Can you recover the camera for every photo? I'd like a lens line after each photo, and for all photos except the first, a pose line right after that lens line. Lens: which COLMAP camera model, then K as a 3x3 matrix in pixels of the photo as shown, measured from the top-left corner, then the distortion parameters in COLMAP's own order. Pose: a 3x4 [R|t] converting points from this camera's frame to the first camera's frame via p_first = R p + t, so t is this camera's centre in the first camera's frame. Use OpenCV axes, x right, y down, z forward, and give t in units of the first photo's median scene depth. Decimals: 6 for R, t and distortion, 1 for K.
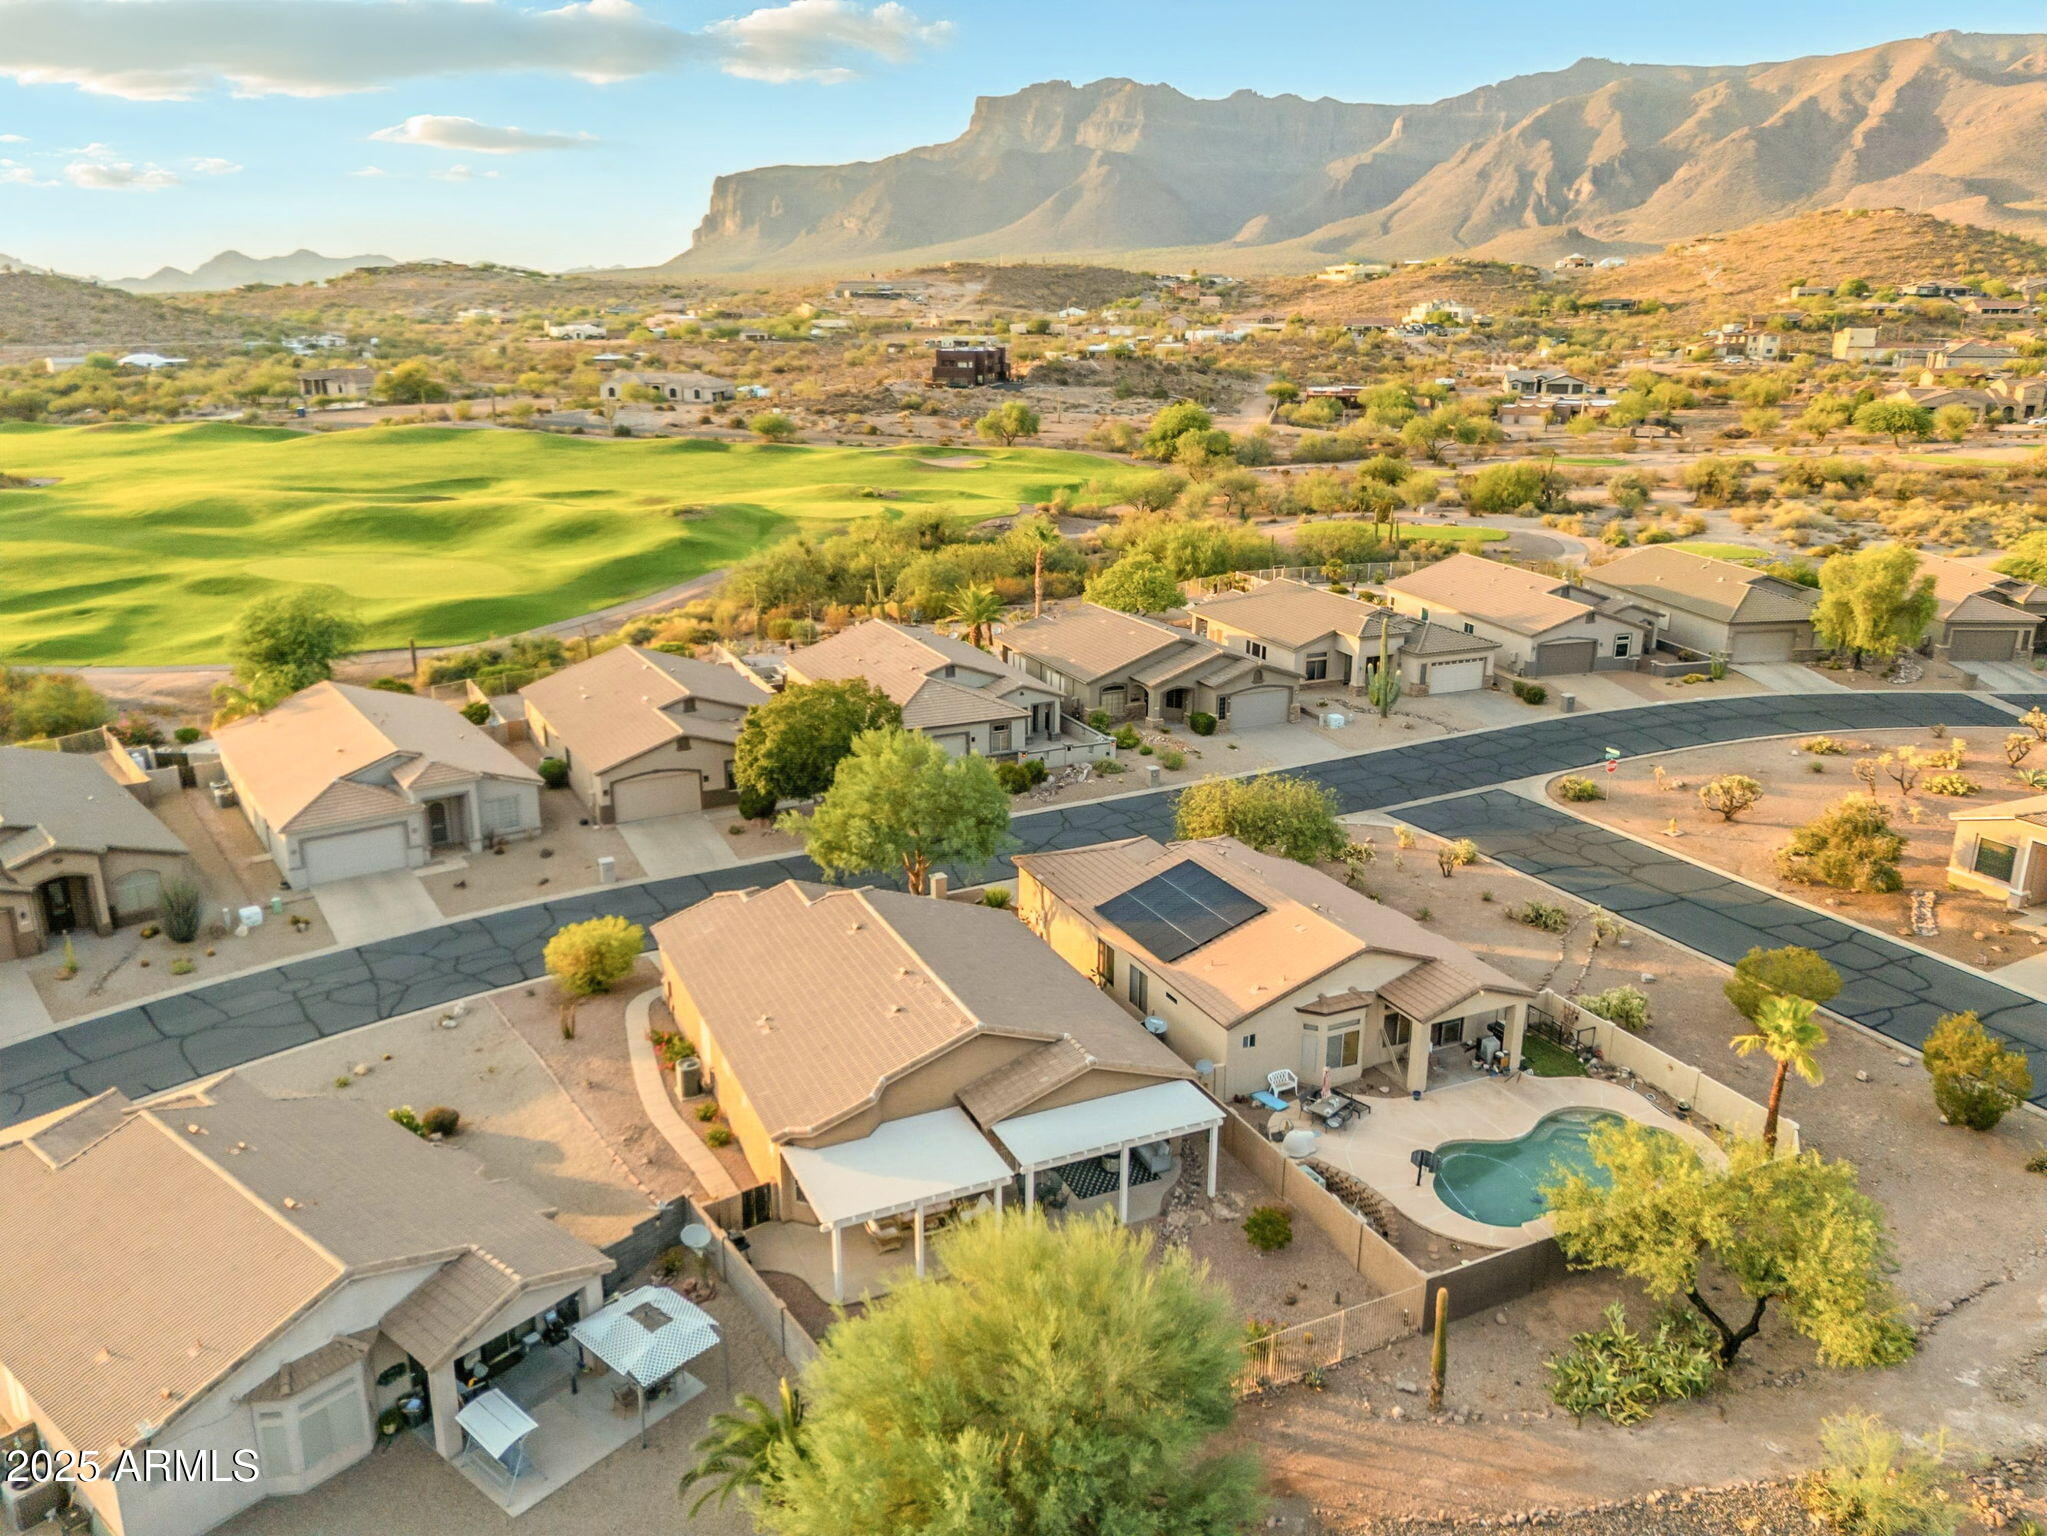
lens RADIAL K [[1548.5, 0, 1019.2], [0, 1548.5, 774.1], [0, 0, 1]] dist [0.072592, -0.056690]
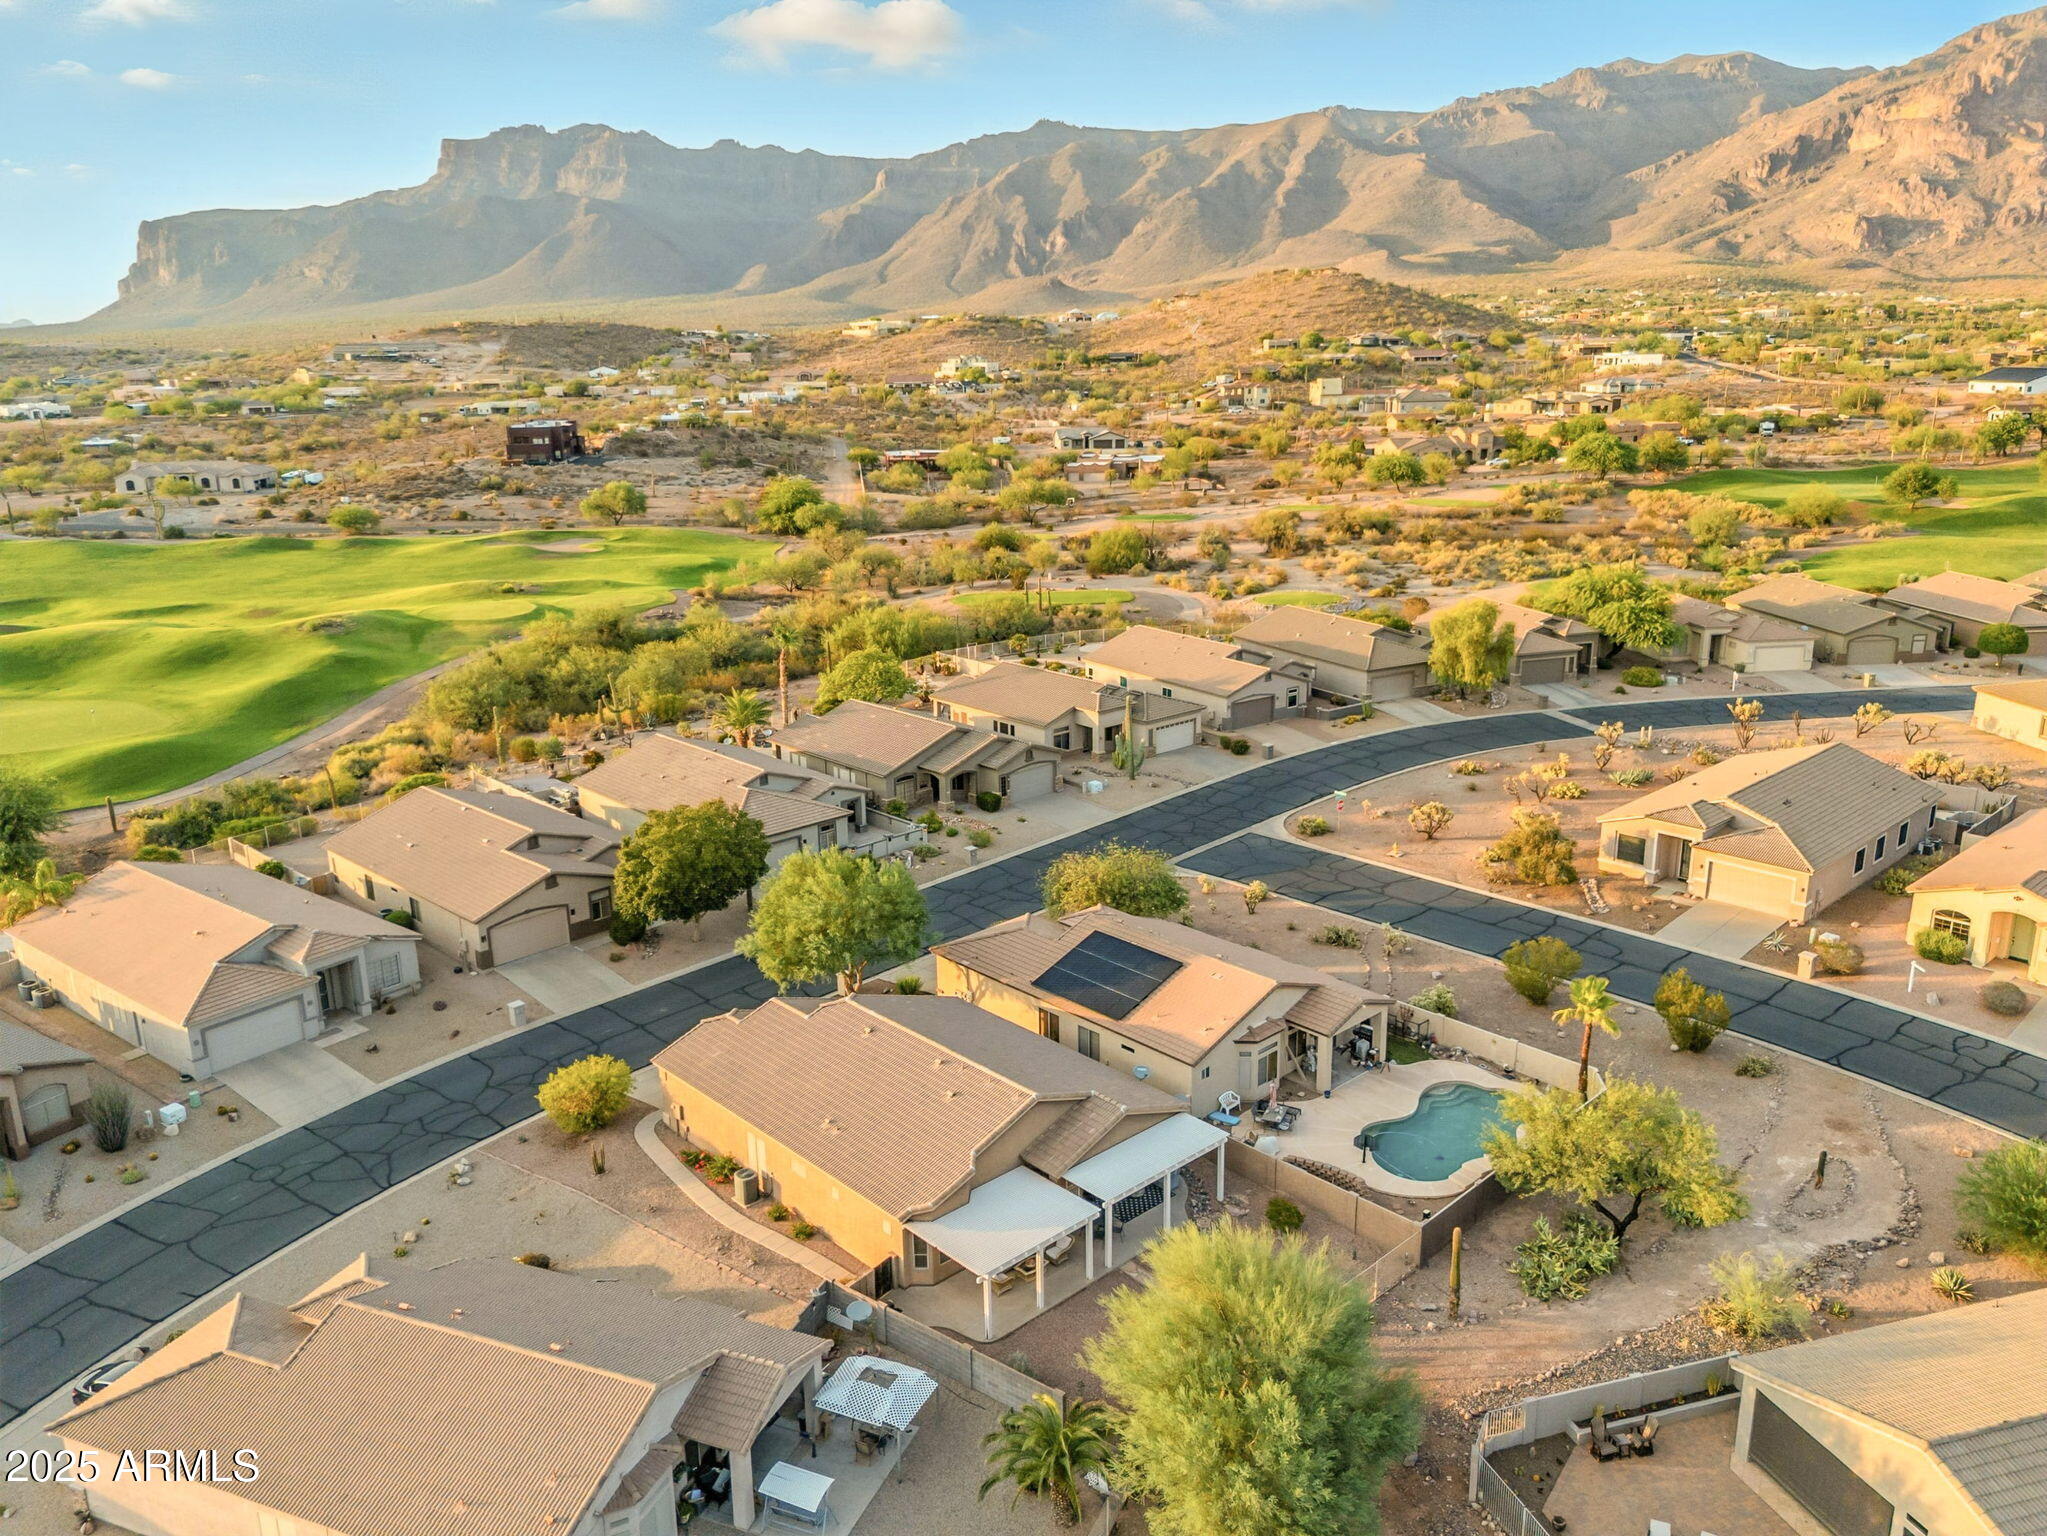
lens RADIAL K [[1576.1, 0, 1027.7], [0, 1576.1, 762.5], [0, 0, 1]] dist [0.083171, -0.103963]
pose [[0.948162, -0.102071, 0.300949, -0.138980], [0.111587, 0.993648, -0.014553, -0.029431], [-0.297552, 0.047380, 0.953529, -0.071366]]
